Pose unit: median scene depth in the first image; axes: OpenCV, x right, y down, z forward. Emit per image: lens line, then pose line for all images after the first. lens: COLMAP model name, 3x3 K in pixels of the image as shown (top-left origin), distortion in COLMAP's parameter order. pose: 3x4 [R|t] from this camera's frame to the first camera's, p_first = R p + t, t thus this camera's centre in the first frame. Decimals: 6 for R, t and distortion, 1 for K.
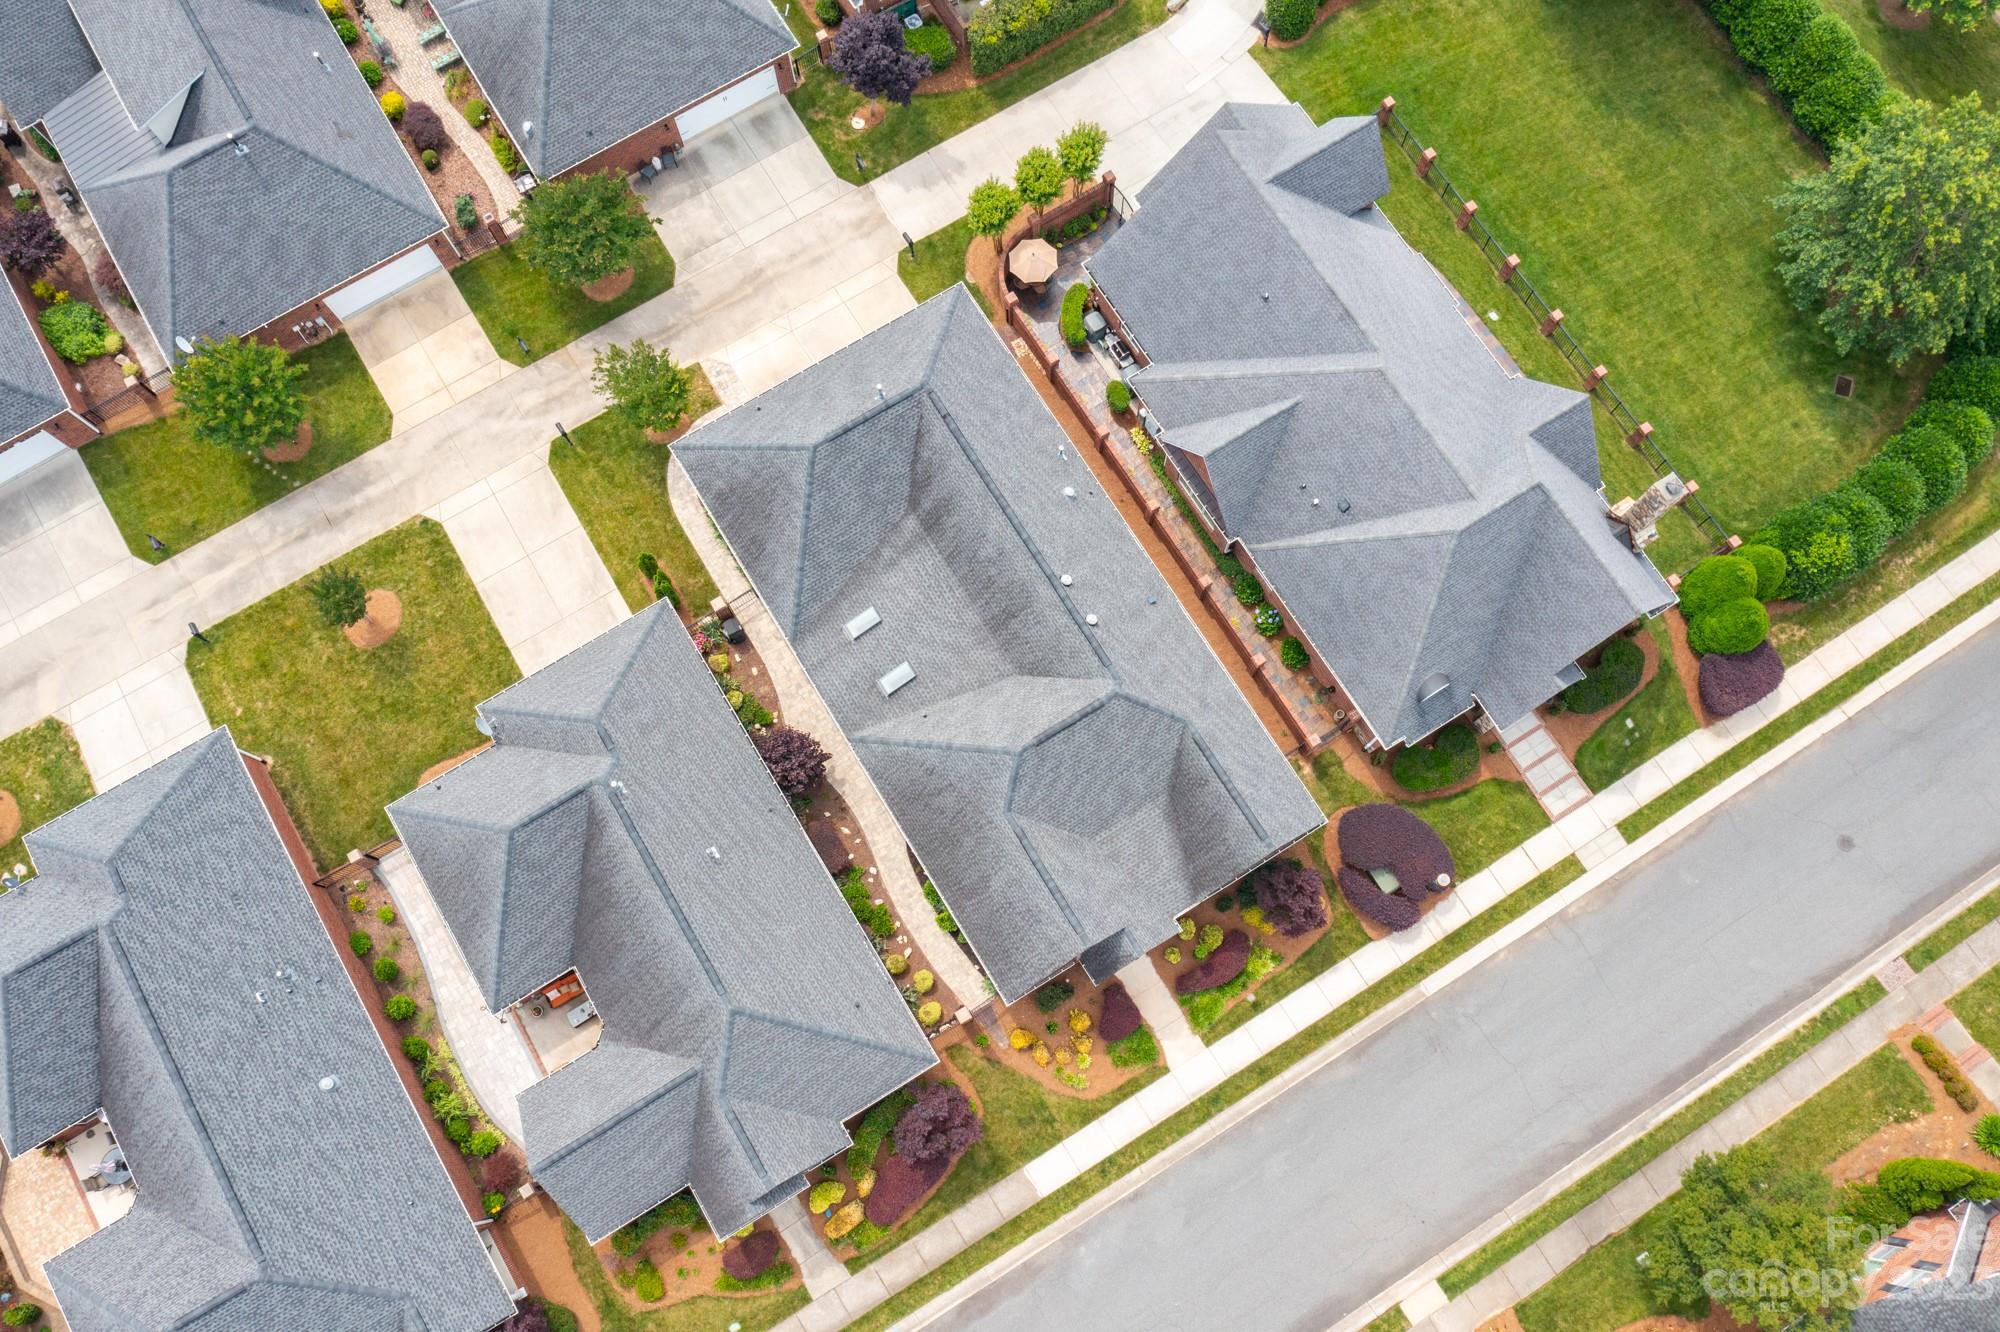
lens RADIAL K [[1598.0, 0, 1000.0], [0, 1598.0, 666.0], [0, 0, 1]] dist [-0.002088, -0.003892]
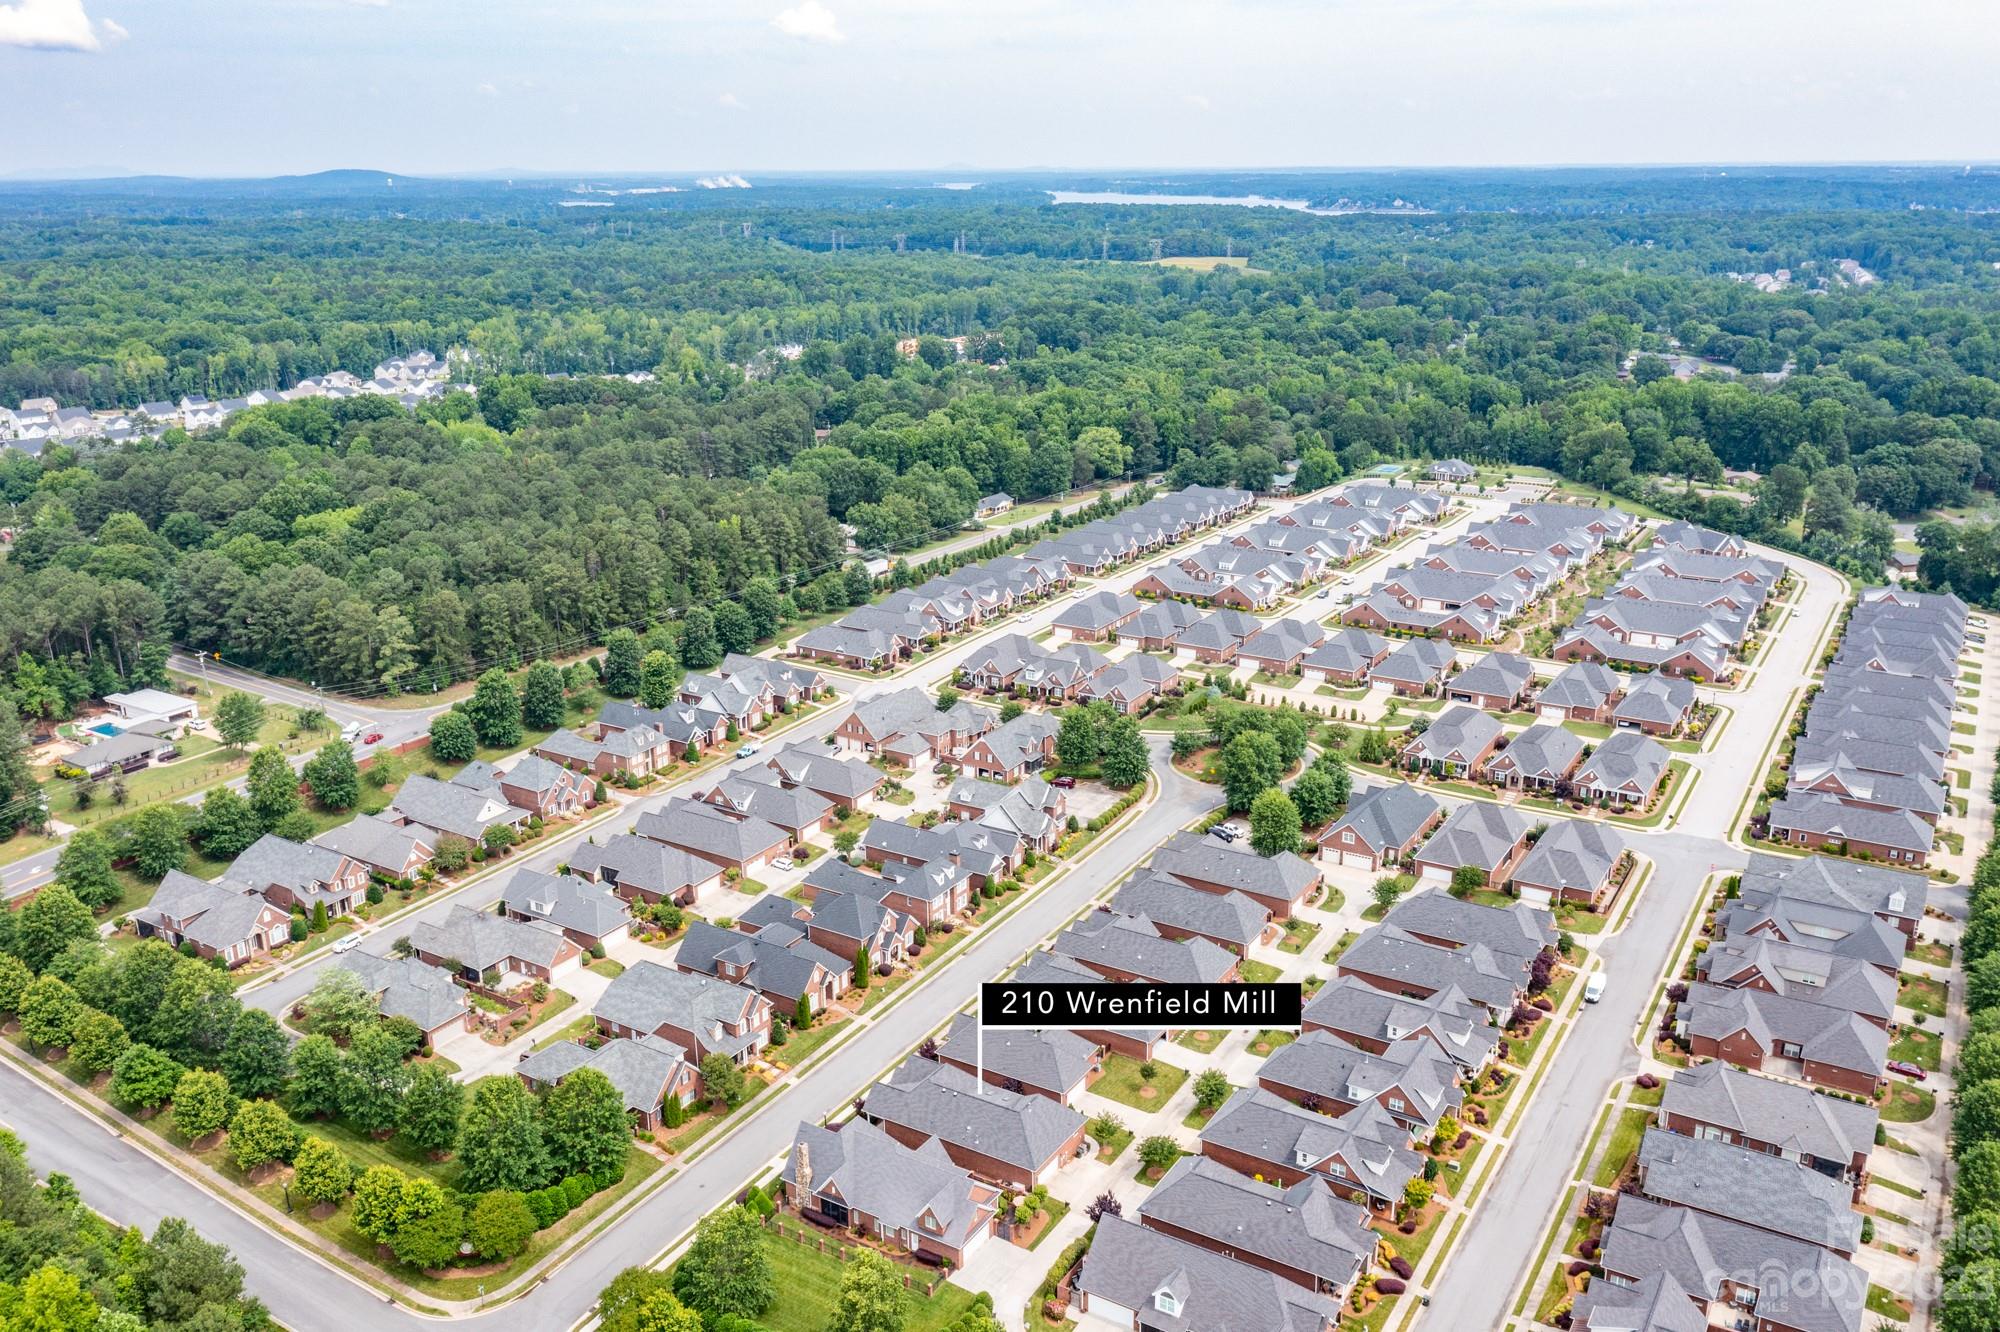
lens RADIAL K [[1598.0, 0, 1000.0], [0, 1598.0, 666.0], [0, 0, 1]] dist [-0.002088, -0.003892]
pose [[-0.892687, 0.158656, -0.421828, 1.164511], [-0.427579, -0.002342, 0.903975, -2.963615], [0.142433, 0.987331, 0.069928, -0.146101]]
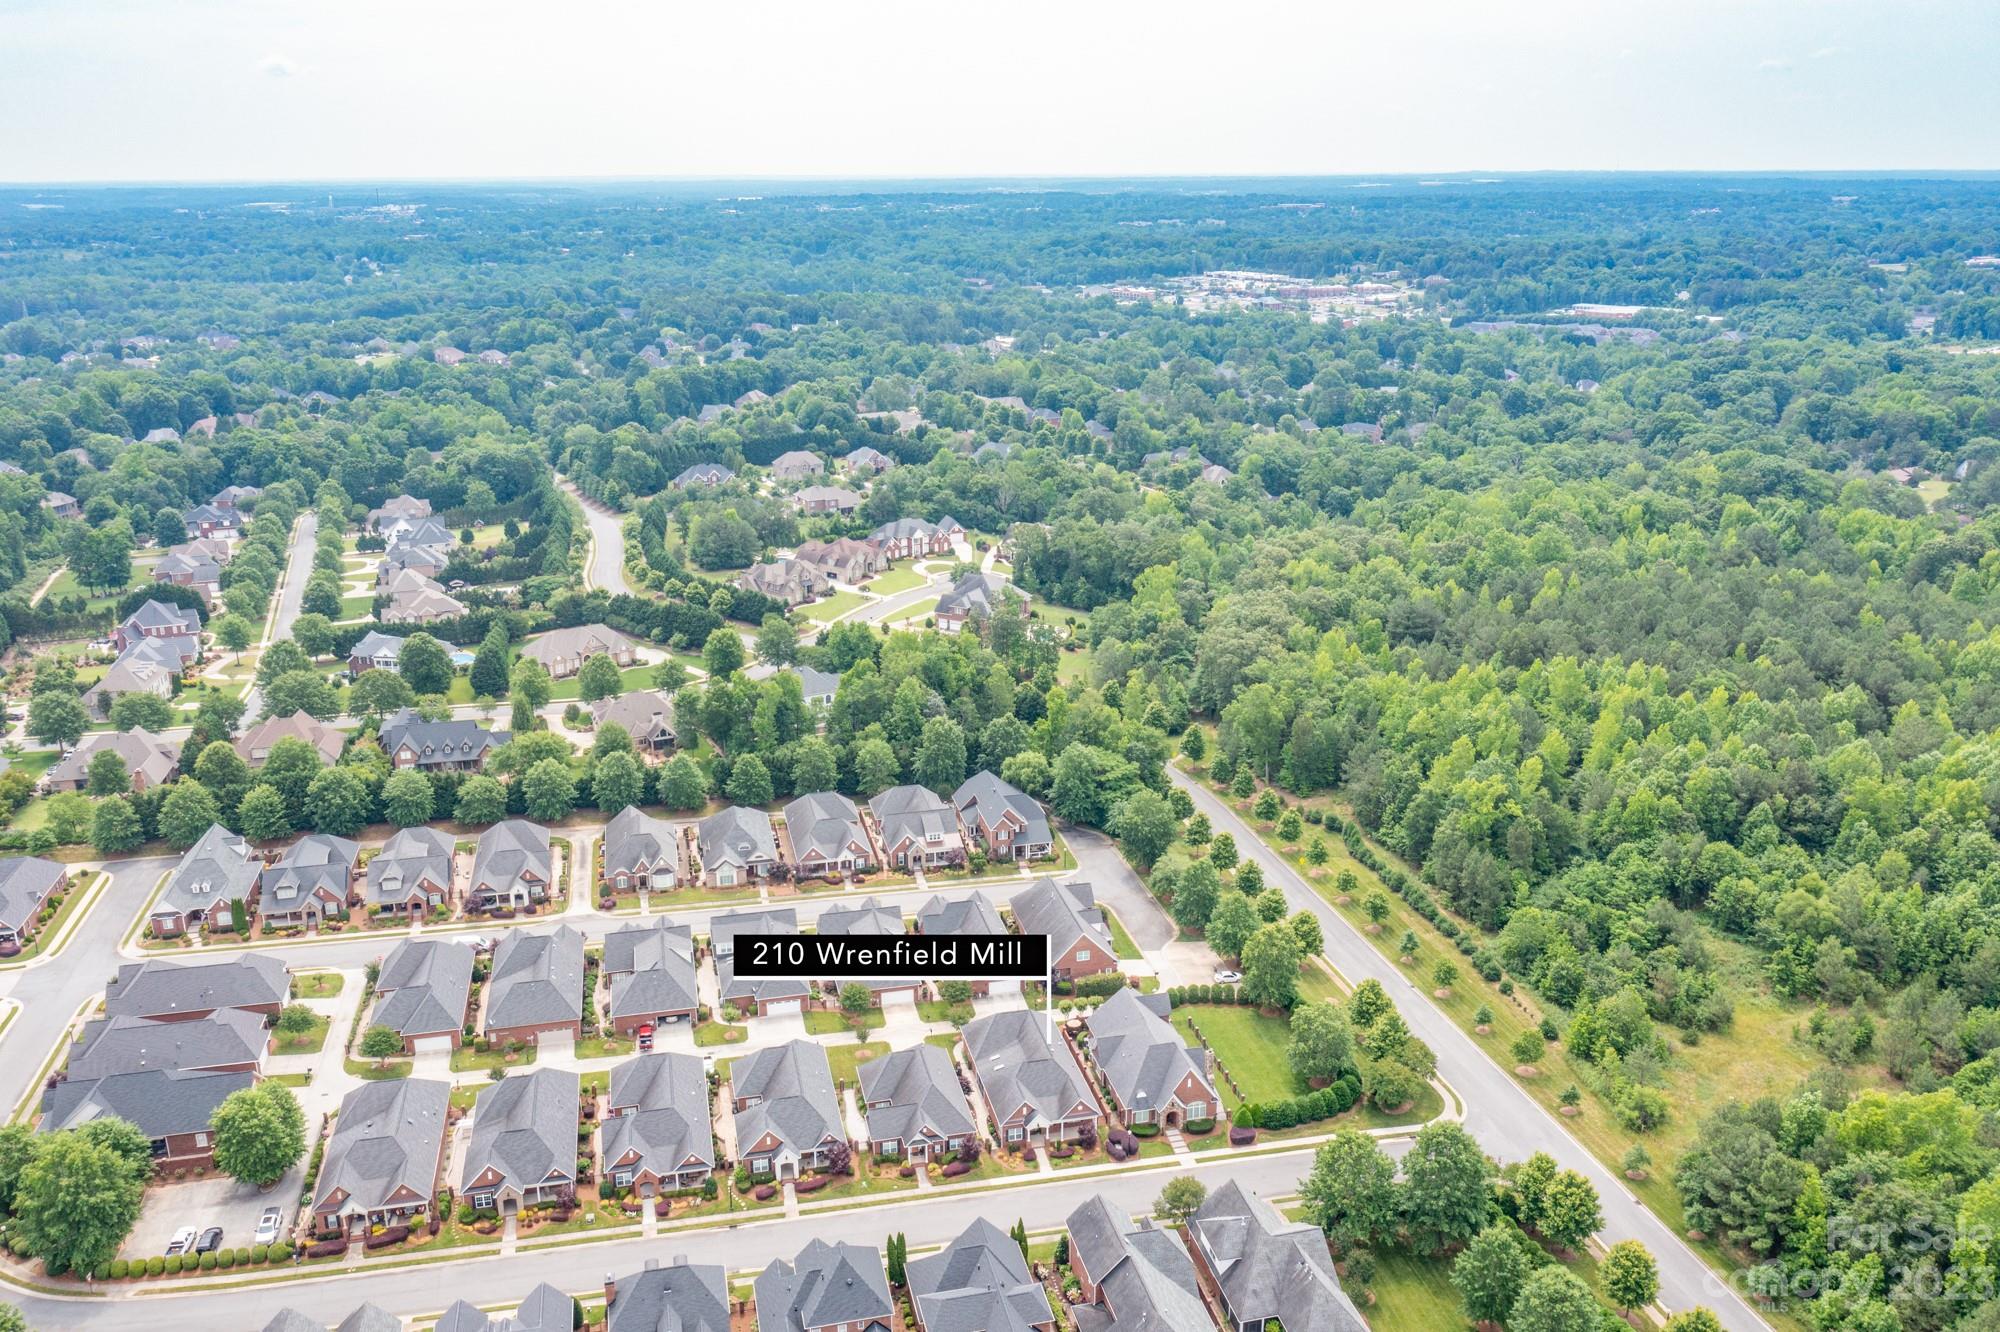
lens RADIAL K [[1598.0, 0, 1000.0], [0, 1598.0, 666.0], [0, 0, 1]] dist [-0.002088, -0.003892]
pose [[0.949438, 0.107733, -0.294890, 0.863914], [-0.307426, 0.509561, -0.803640, 2.333636], [0.063686, 0.853663, 0.516917, -1.577324]]
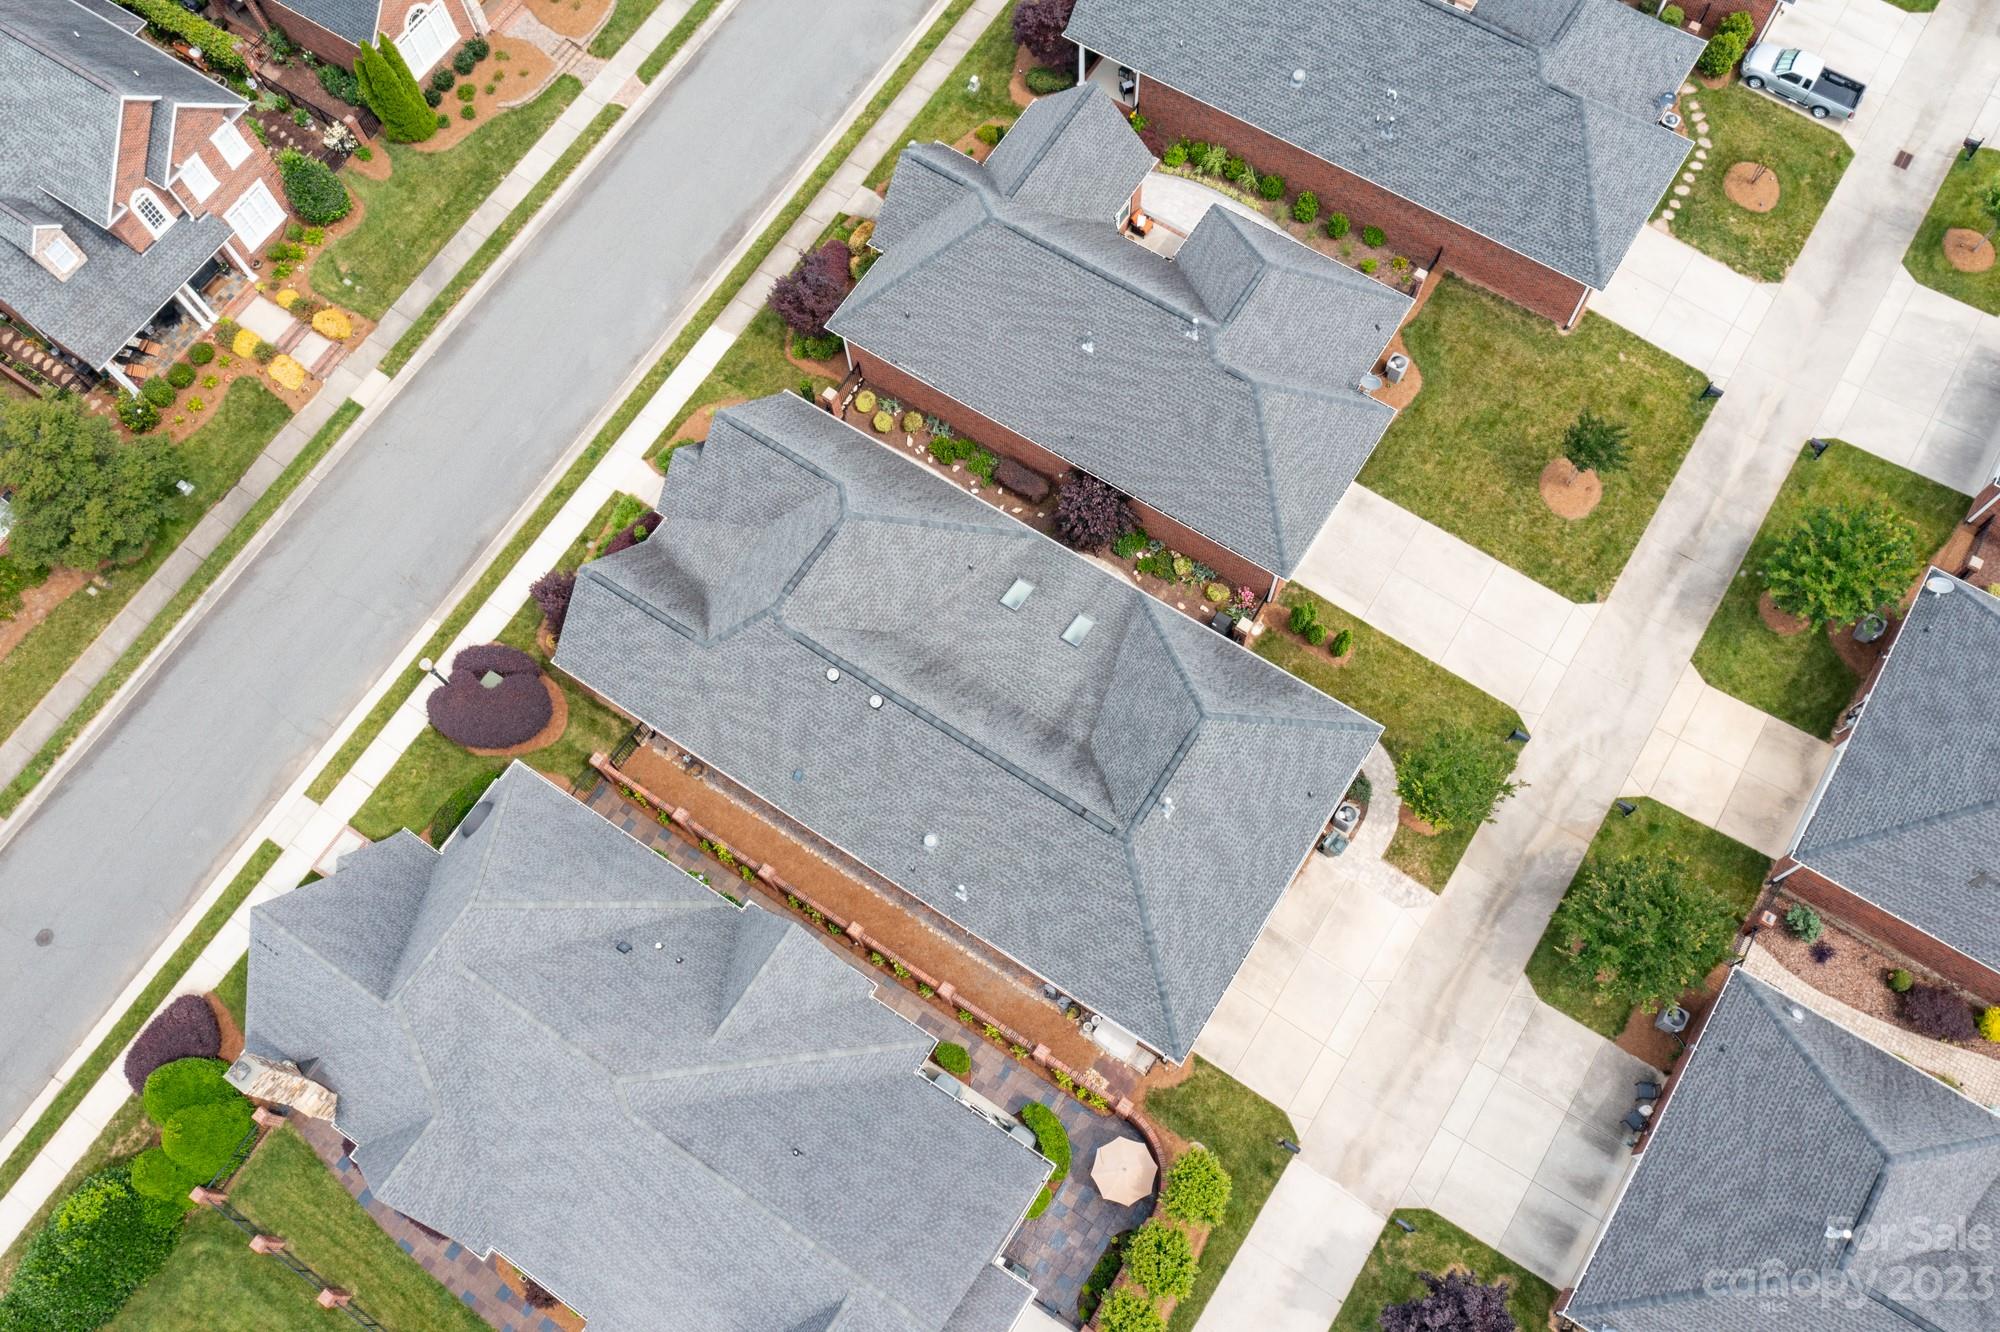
lens RADIAL K [[1598.0, 0, 1000.0], [0, 1598.0, 666.0], [0, 0, 1]] dist [-0.002088, -0.003892]
pose [[-0.903254, 0.414535, -0.110871, 0.063379], [-0.397425, -0.710726, 0.580449, -0.535703], [0.161818, 0.568356, 0.806713, 0.247437]]
